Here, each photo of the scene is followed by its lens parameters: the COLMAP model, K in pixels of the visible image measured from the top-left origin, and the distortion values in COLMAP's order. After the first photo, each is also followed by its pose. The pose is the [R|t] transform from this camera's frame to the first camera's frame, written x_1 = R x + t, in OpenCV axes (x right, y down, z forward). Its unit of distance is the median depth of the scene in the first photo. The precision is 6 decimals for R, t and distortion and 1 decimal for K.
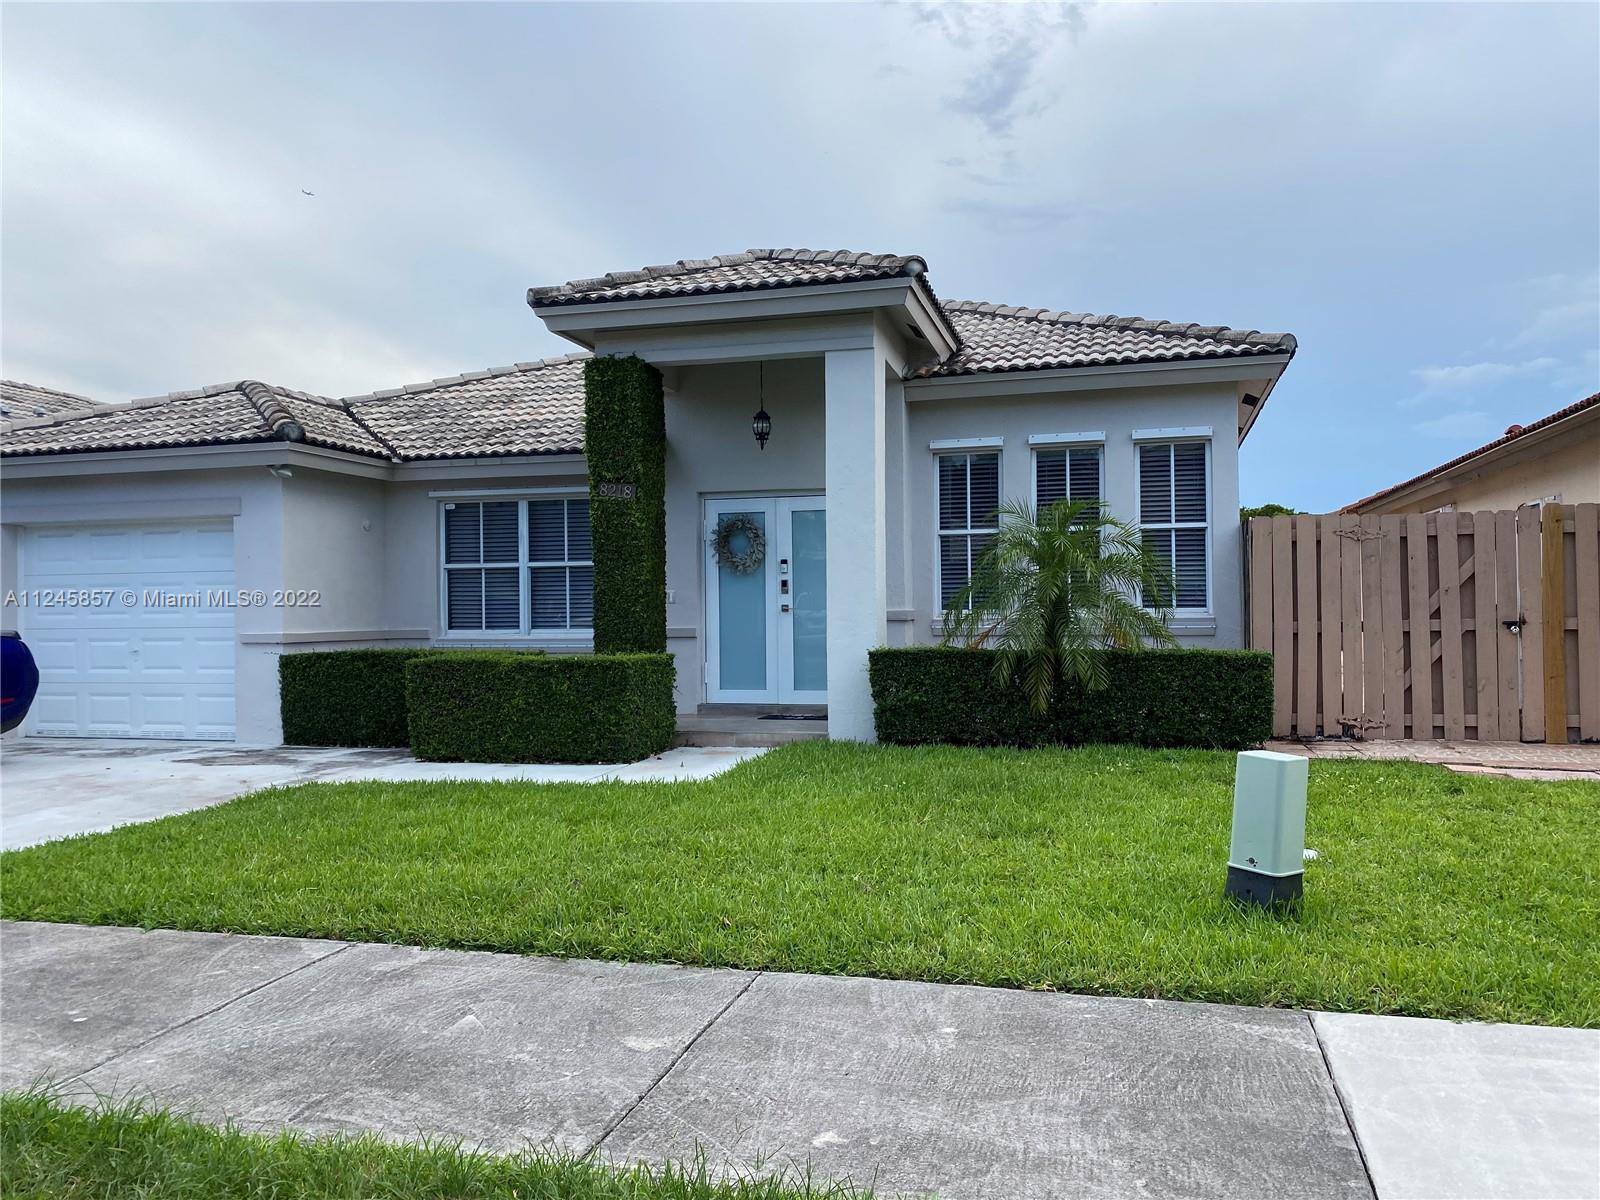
lens RADIAL K [[1214.6, 0, 805.0], [0, 1214.6, 600.8], [0, 0, 1]] dist [0.023218, -0.022148]
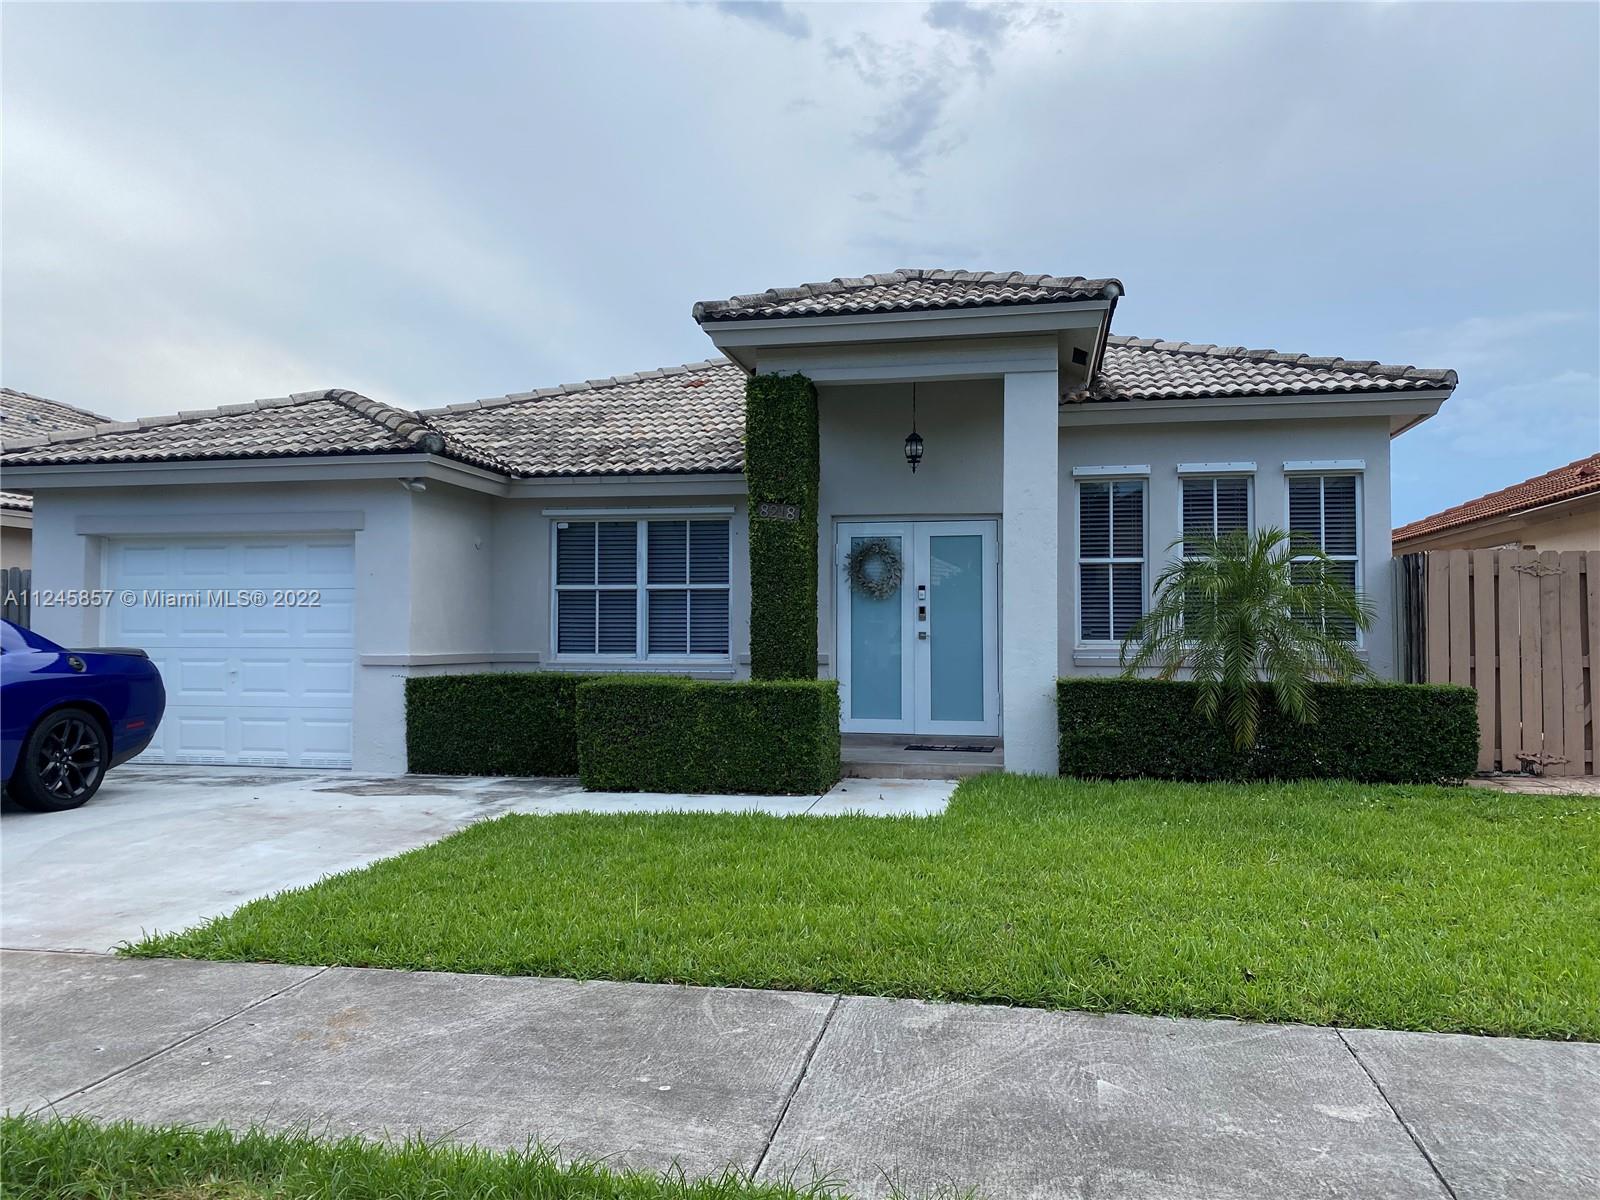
lens RADIAL K [[1214.6, 0, 796.6], [0, 1214.6, 598.7], [0, 0, 1]] dist [0.023218, -0.022148]
pose [[0.997710, 0.015408, 0.065865, -0.205098], [-0.013754, 0.999580, -0.025498, 0.002972], [-0.066230, 0.024534, 0.997503, 0.036791]]
